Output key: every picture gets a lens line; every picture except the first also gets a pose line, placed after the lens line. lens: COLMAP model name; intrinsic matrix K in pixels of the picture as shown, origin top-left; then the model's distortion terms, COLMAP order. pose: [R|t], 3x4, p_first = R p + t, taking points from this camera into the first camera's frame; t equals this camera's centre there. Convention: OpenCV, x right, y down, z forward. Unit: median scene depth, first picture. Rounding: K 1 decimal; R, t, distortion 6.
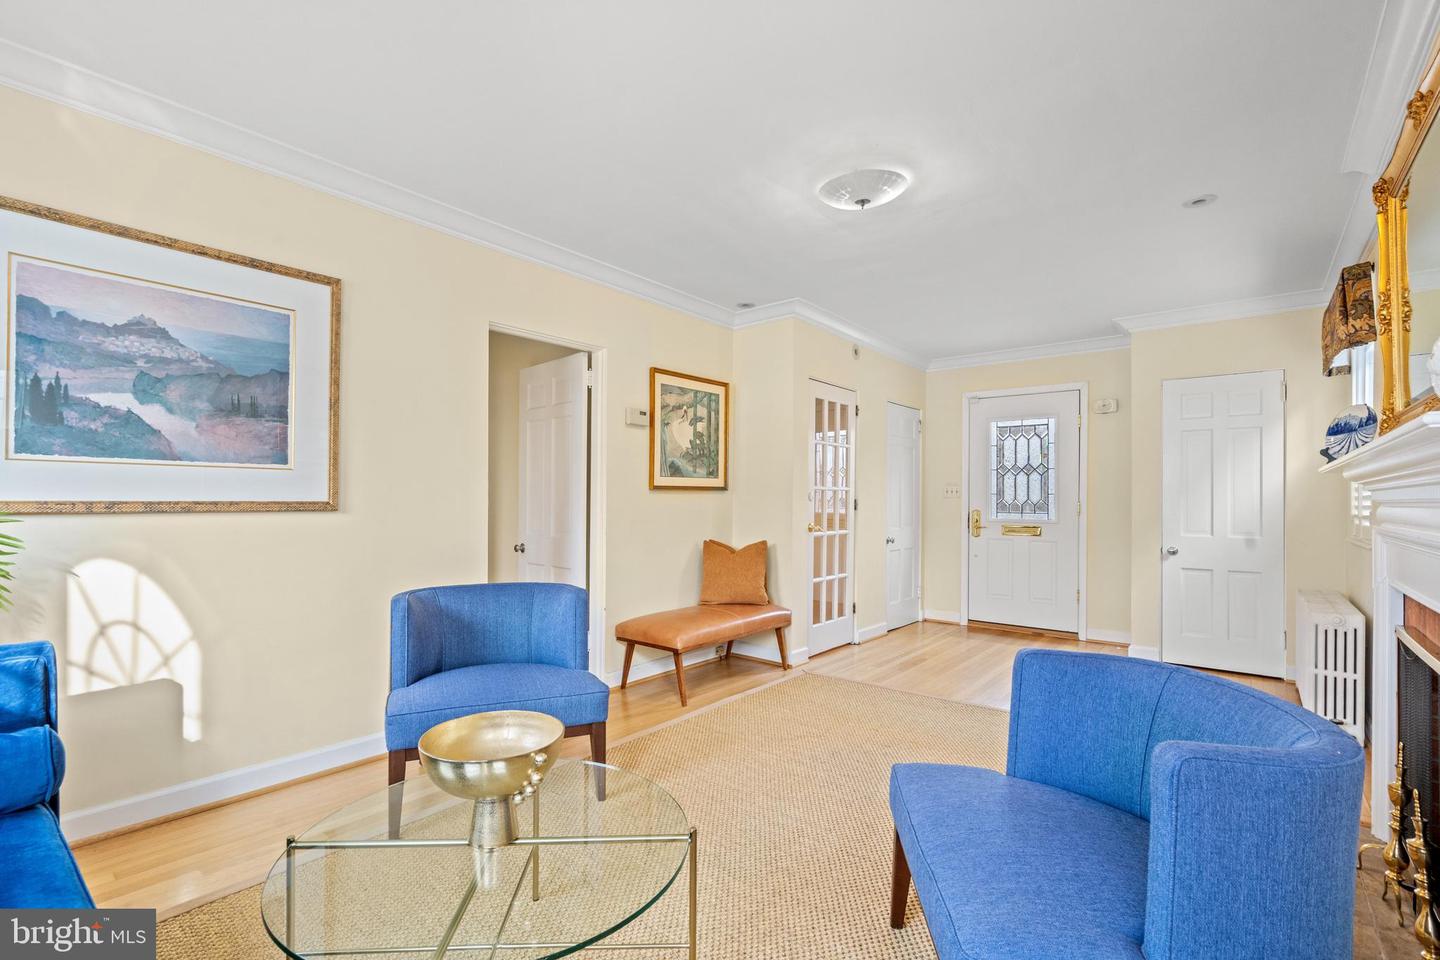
lens RADIAL K [[648.0, 0, 716.1], [0, 648.0, 488.5], [0, 0, 1]] dist [-0.010340, 0.003240]
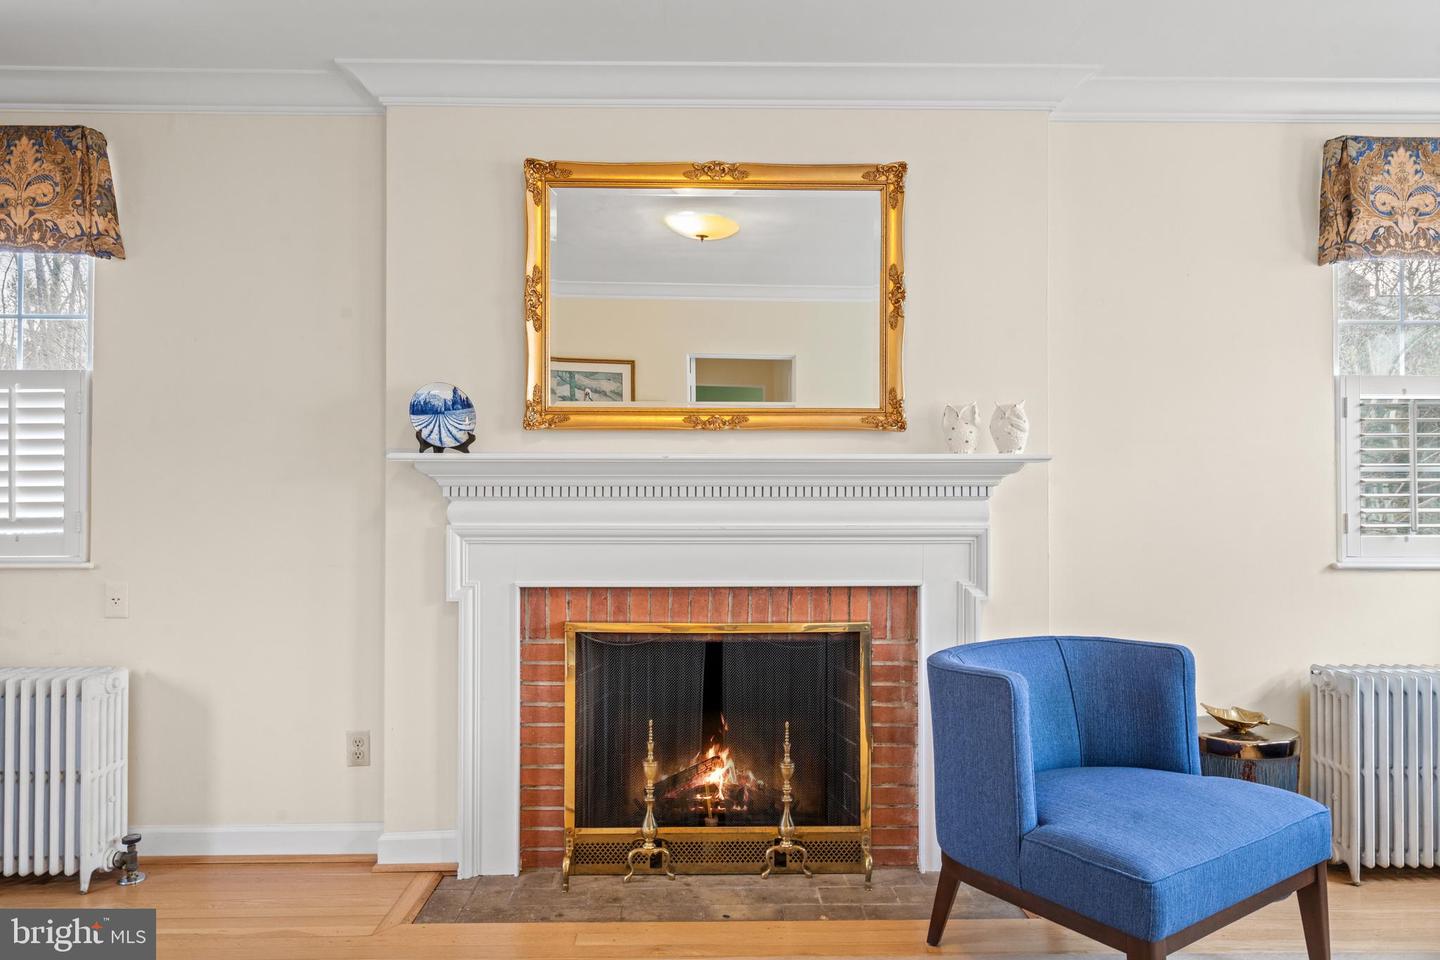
lens RADIAL K [[931.9, 0, 720.3], [0, 931.9, 485.1], [0, 0, 1]] dist [0.000081, -0.000614]
pose [[-0.639878, 0.011846, 0.768385, -0.082040], [-0.016403, 0.999443, -0.029068, 0.016489], [-0.768302, -0.031203, -0.639327, 0.819211]]
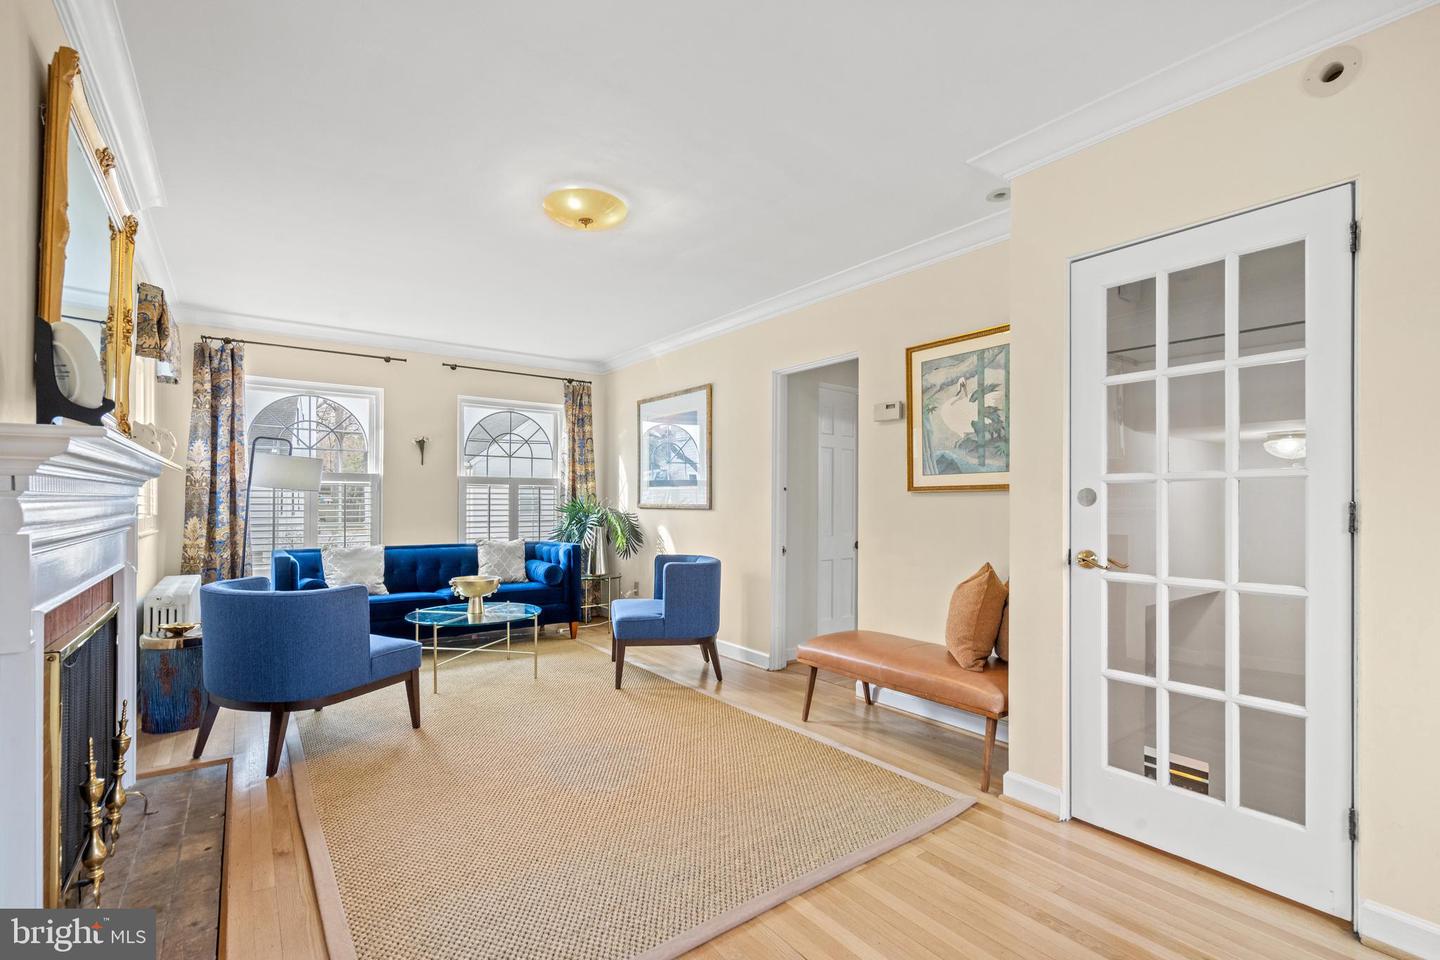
lens RADIAL K [[648.0, 0, 728.3], [0, 648.0, 498.3], [0, 0, 1]] dist [-0.010340, 0.003240]
pose [[-0.235196, -0.012688, -0.971865, 0.748333], [0.009744, 0.999834, -0.015411, 0.020176], [0.971899, -0.013095, -0.235033, 0.927078]]
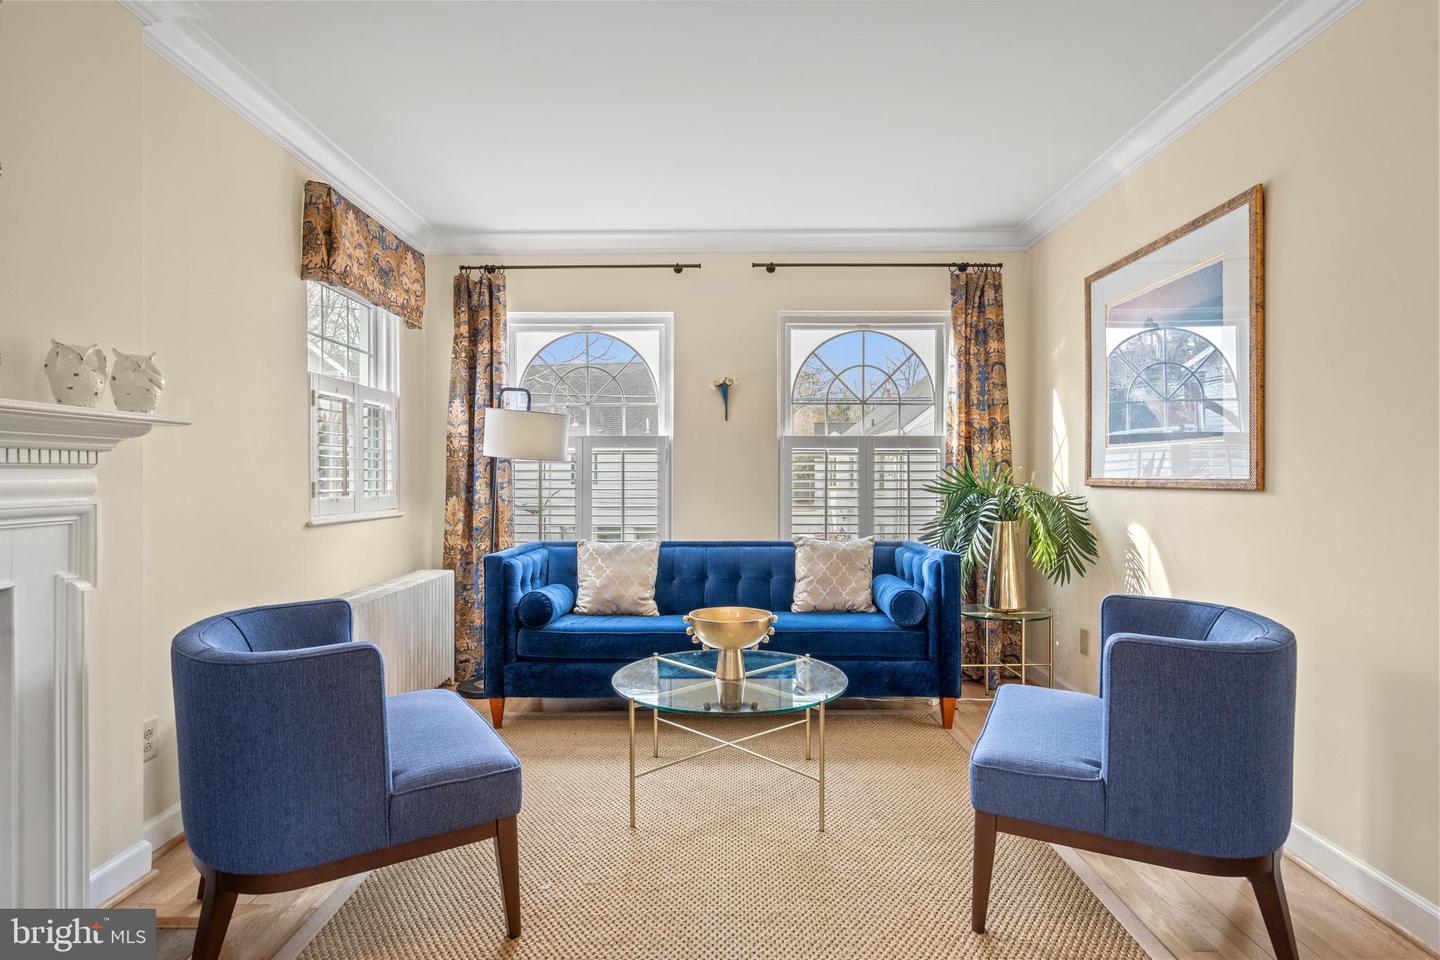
lens RADIAL K [[745.0, 0, 714.1], [0, 745.0, 484.0], [0, 0, 1]] dist [-0.004335, 0.000521]
pose [[-0.783702, 0.000288, -0.621137, 0.285873], [0.005135, 0.999969, -0.006016, 0.017902], [0.621116, -0.007904, -0.783679, 0.802740]]
